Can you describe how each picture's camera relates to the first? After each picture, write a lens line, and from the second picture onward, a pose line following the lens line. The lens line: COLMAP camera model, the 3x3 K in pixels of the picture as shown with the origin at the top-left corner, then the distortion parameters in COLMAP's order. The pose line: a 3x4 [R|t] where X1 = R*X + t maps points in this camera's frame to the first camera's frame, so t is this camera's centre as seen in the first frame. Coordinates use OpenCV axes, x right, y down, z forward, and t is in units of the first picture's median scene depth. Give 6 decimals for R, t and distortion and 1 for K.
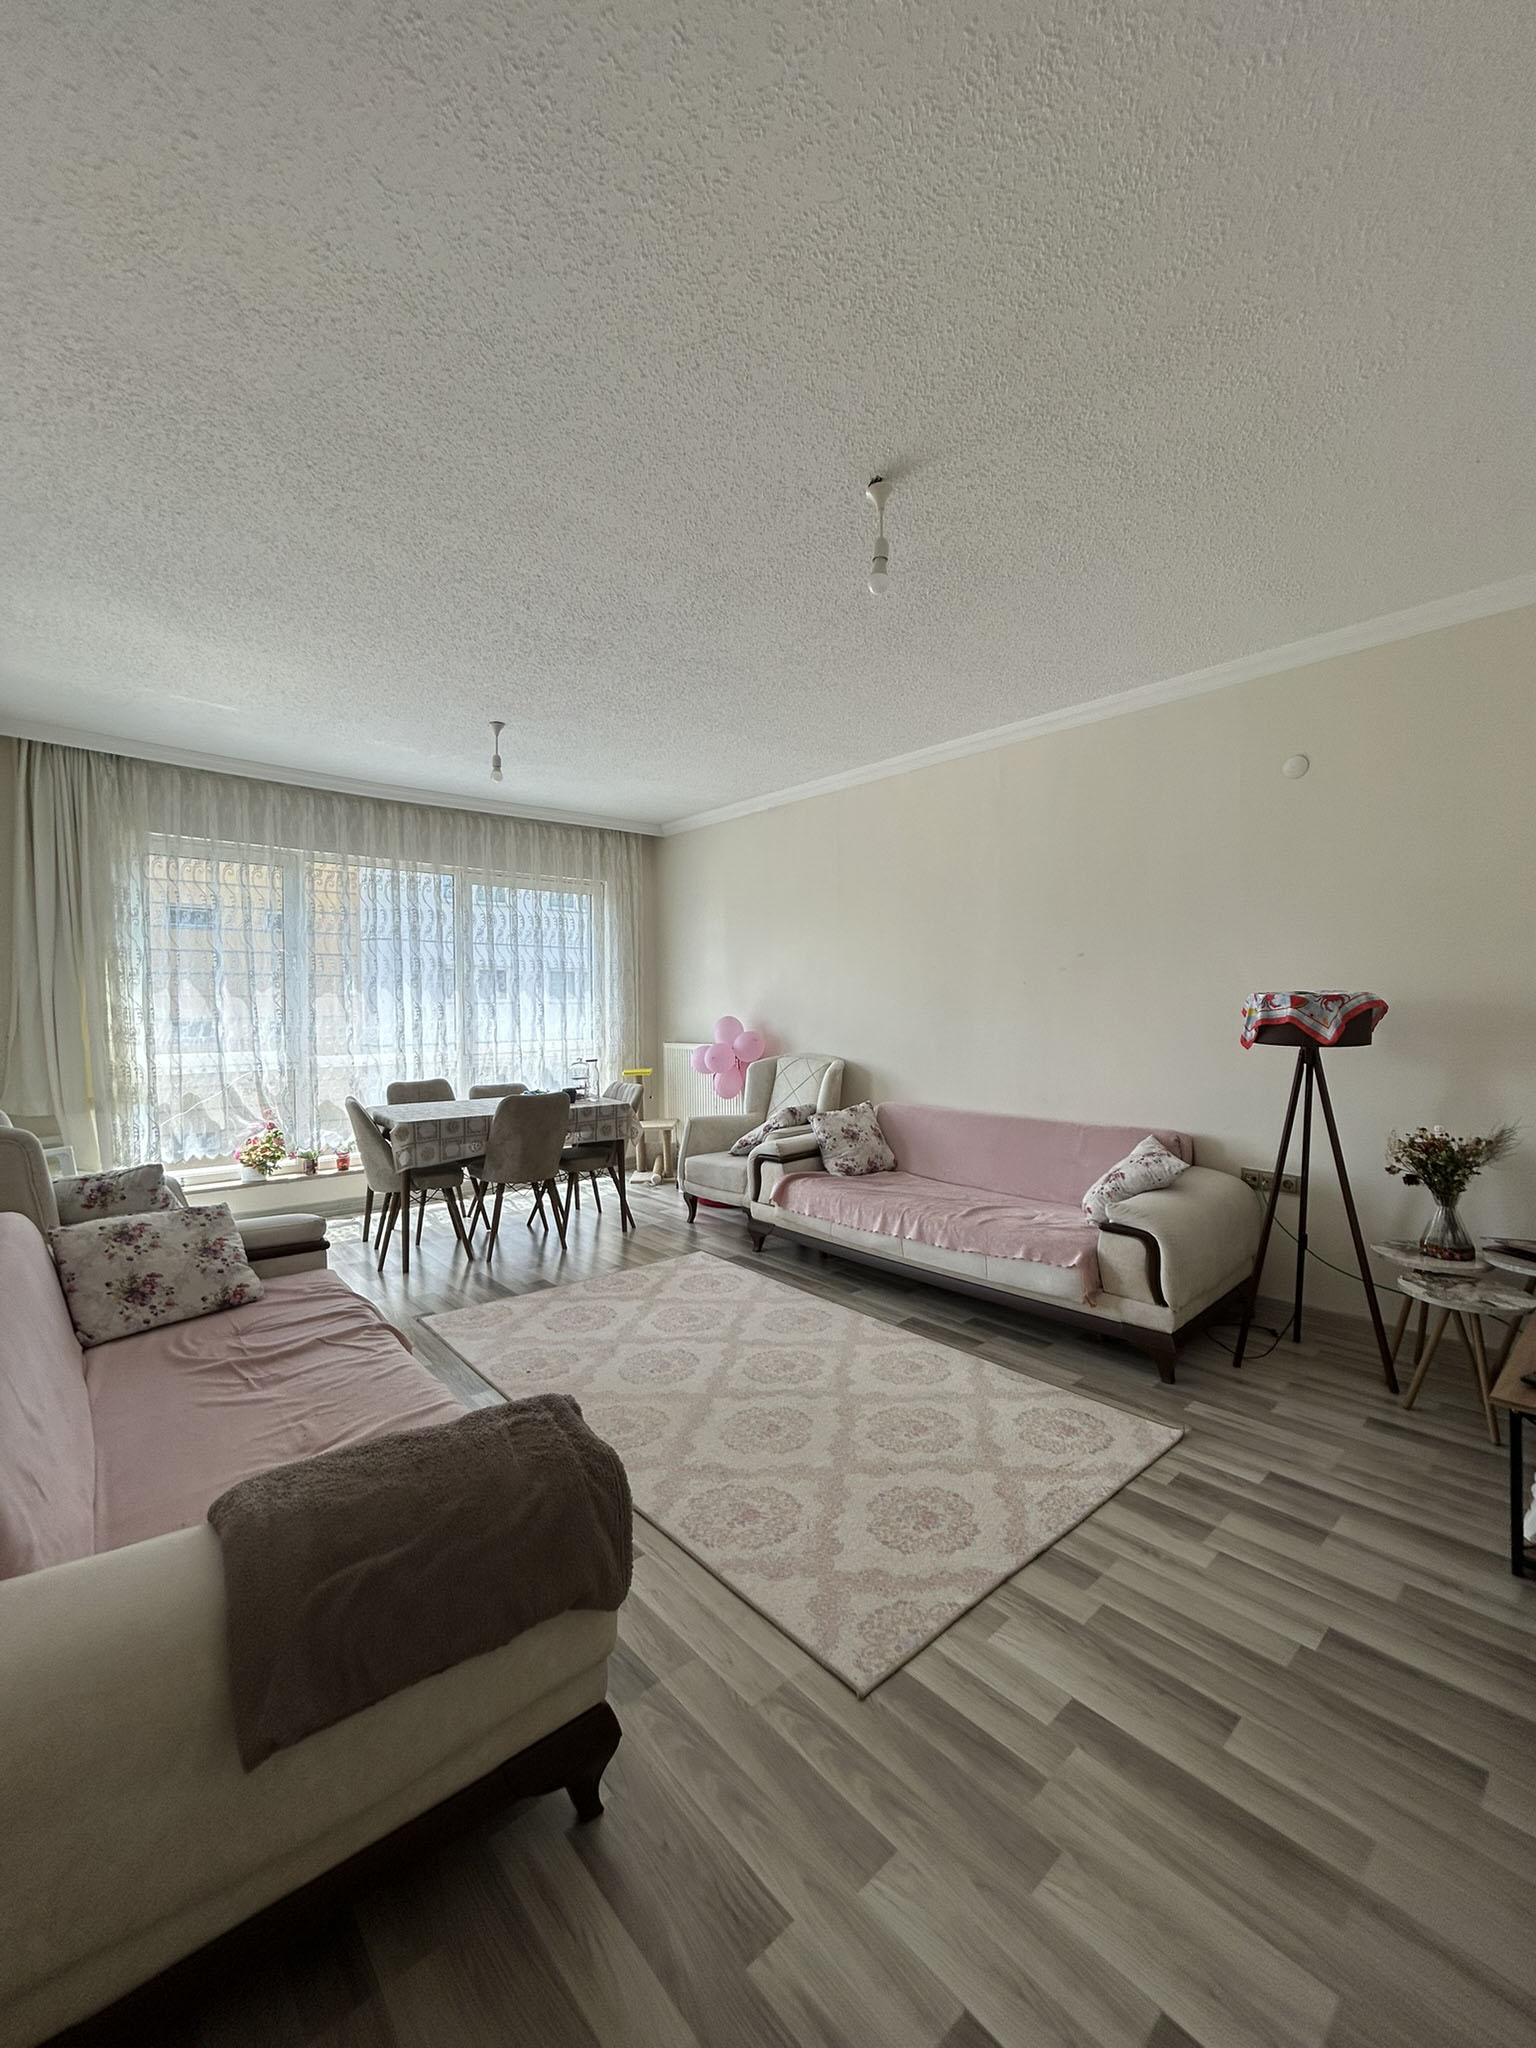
lens RADIAL K [[825.7, 0, 770.4], [0, 825.7, 1026.5], [0, 0, 1]] dist [-0.002948, 0.002829]
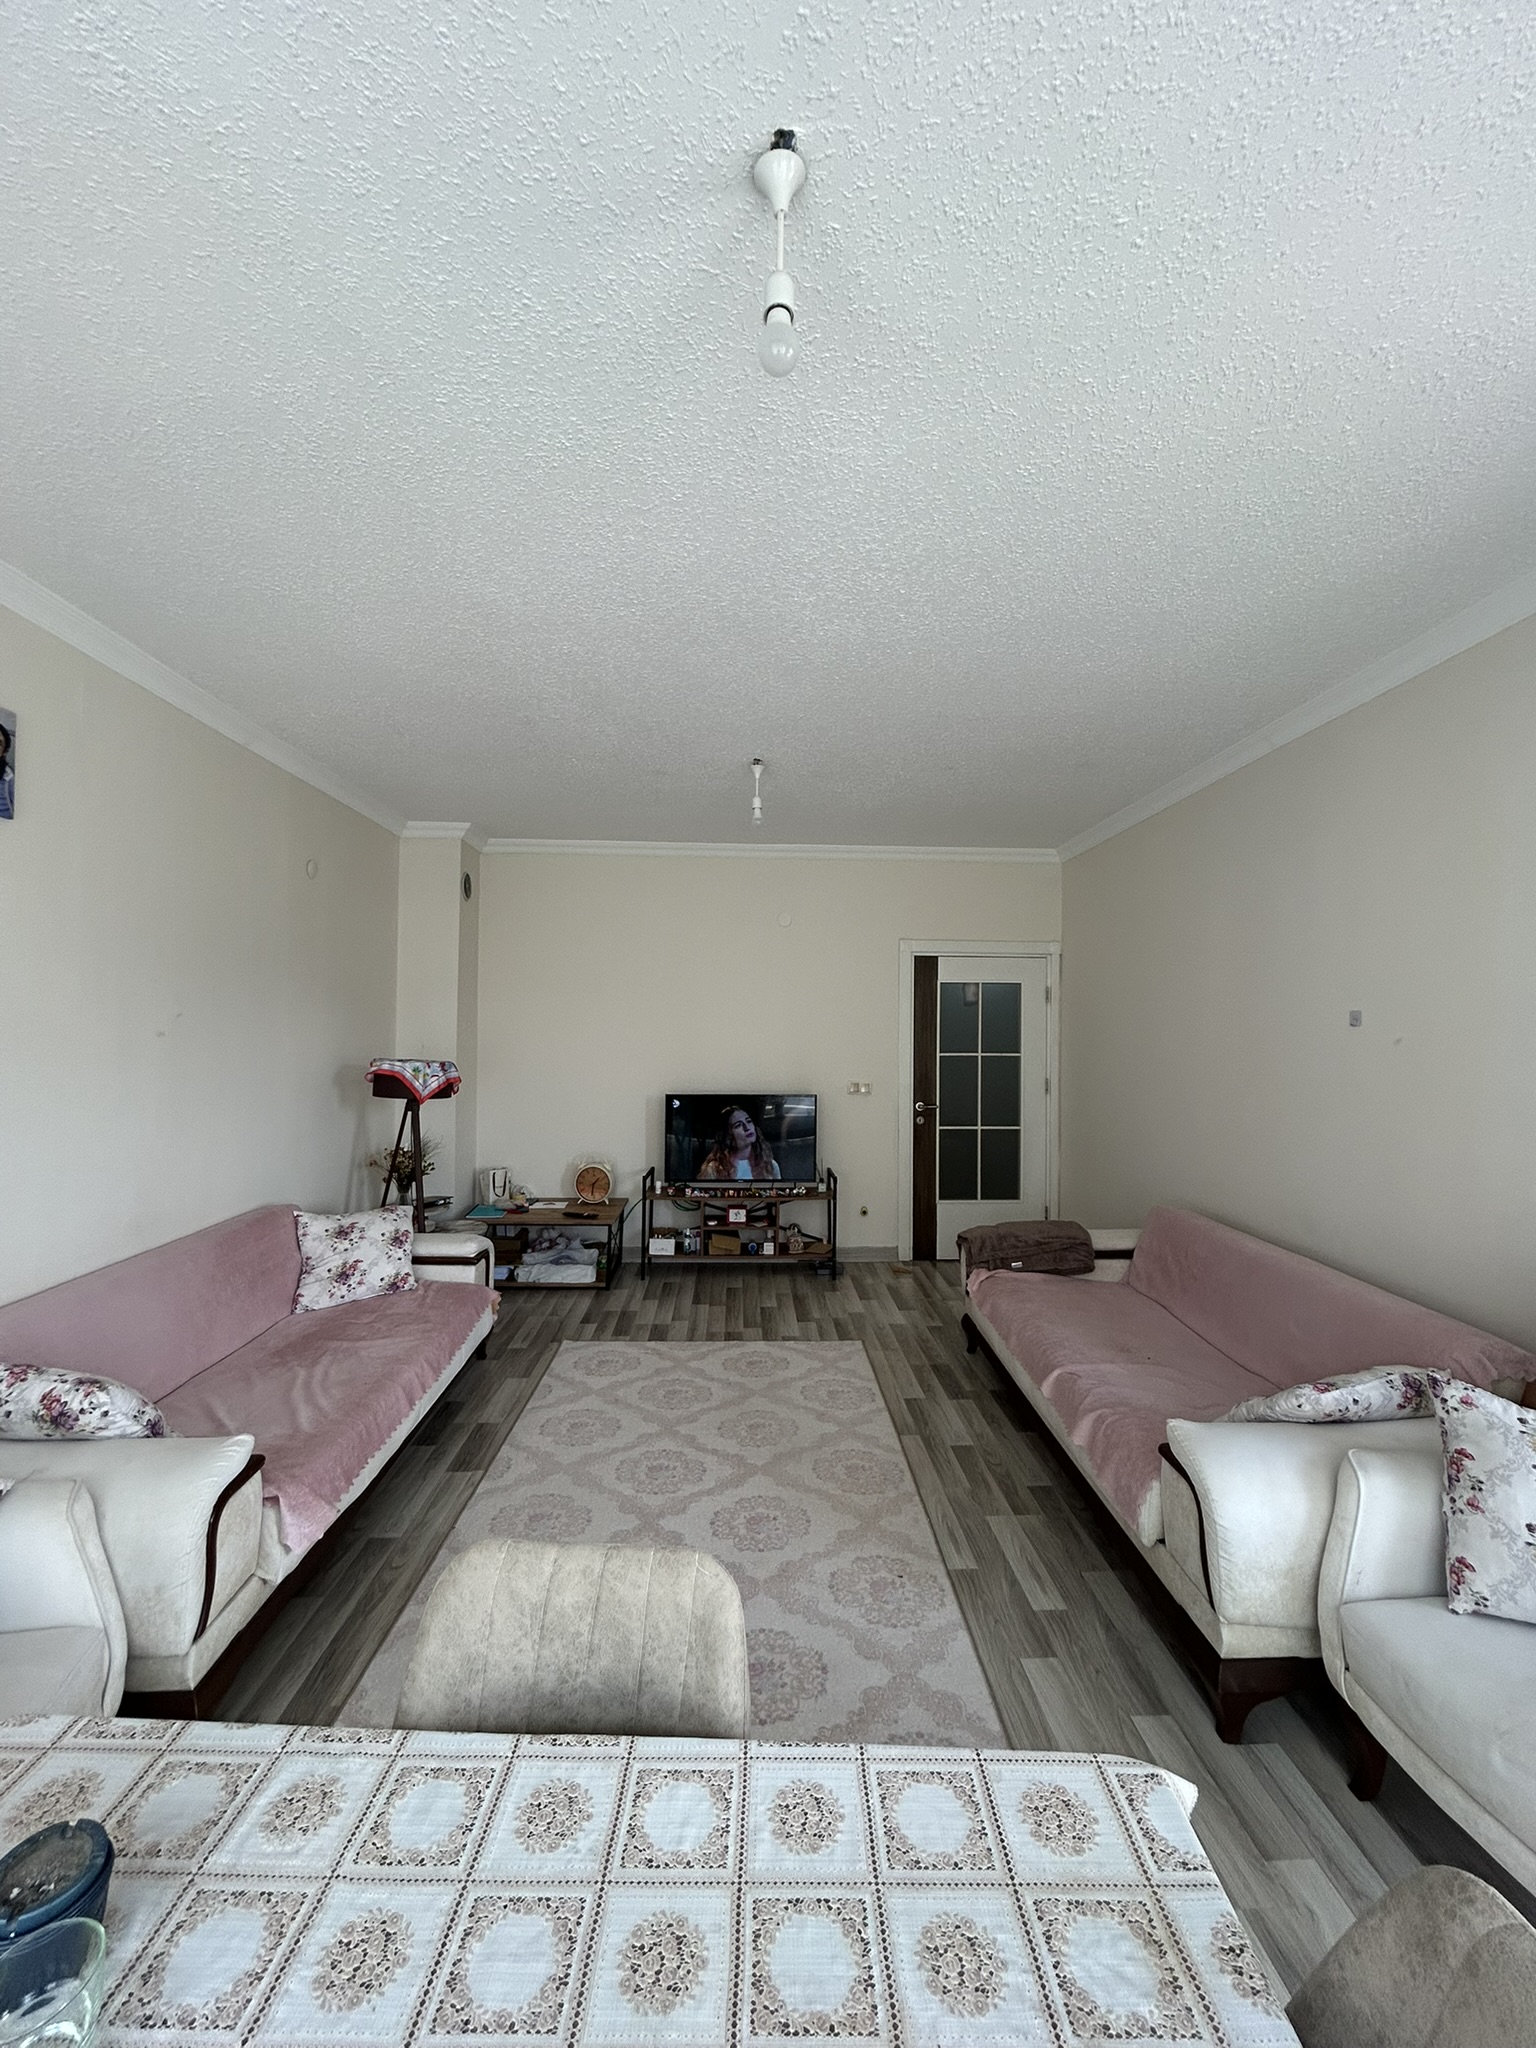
lens RADIAL K [[825.7, 0, 770.2], [0, 825.7, 1024.3], [0, 0, 1]] dist [-0.002948, 0.002829]
pose [[-0.770698, 0.000523, 0.637200, -0.496644], [0.007794, 0.999933, 0.008605, -0.076477], [-0.637152, 0.011598, -0.770650, 1.197351]]
